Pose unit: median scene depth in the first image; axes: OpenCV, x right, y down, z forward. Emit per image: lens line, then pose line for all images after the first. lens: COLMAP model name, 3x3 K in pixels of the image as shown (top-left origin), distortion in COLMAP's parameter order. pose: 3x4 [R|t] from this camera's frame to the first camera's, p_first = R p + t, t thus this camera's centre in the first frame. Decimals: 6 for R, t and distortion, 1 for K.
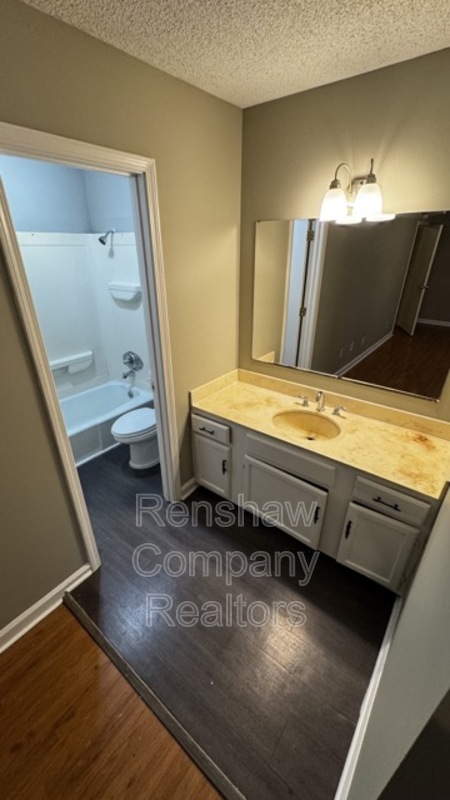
lens RADIAL K [[318.4, 0, 224.0], [0, 318.4, 401.3], [0, 0, 1]] dist [-0.004652, -0.001056]
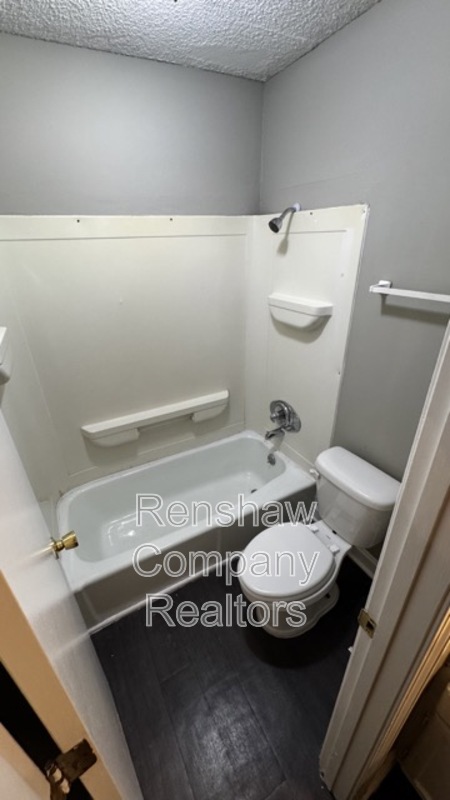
lens RADIAL K [[318.4, 0, 224.3], [0, 318.4, 401.6], [0, 0, 1]] dist [-0.004652, -0.001056]
pose [[0.916155, 0.162065, -0.366600, -0.170775], [-0.158125, 0.986569, 0.040974, -0.166276], [0.368316, 0.020430, 0.929476, 0.365385]]
